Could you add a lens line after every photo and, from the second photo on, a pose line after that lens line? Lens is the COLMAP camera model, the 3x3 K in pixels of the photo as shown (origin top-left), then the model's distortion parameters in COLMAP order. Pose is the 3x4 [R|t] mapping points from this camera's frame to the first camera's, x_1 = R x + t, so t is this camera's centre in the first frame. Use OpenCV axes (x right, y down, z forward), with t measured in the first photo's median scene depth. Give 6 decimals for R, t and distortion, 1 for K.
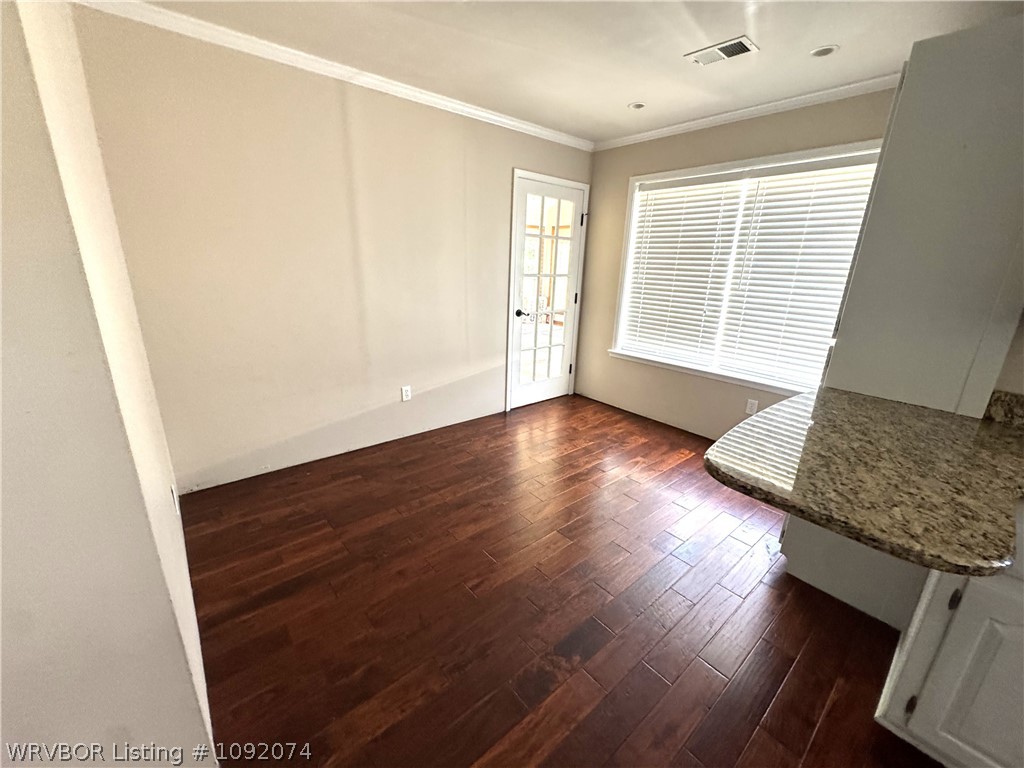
lens RADIAL K [[408.0, 0, 512.0], [0, 408.0, 384.0], [0, 0, 1]] dist [-0.001568, 0.000170]
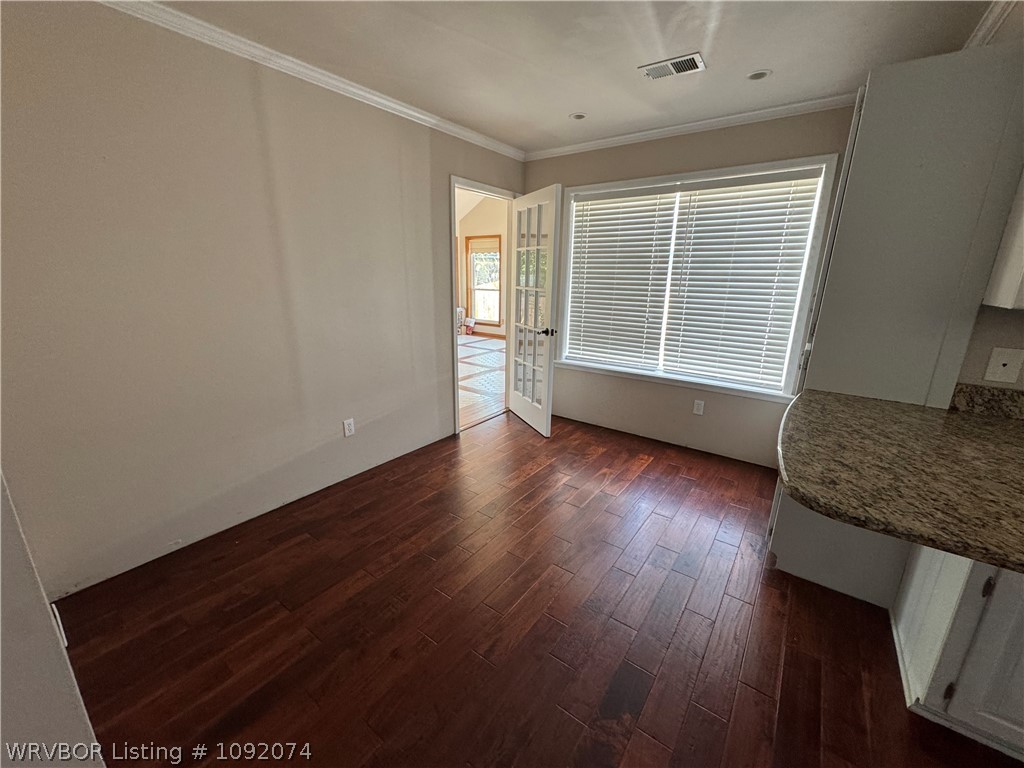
lens RADIAL K [[408.9, 0, 512.0], [0, 408.9, 384.0], [0, 0, 1]] dist [-0.000154, -0.000272]
pose [[0.972706, -0.078246, 0.218451, -0.134352], [0.083004, 0.996469, -0.012675, -0.037682], [-0.216688, 0.030461, 0.975765, 0.094506]]
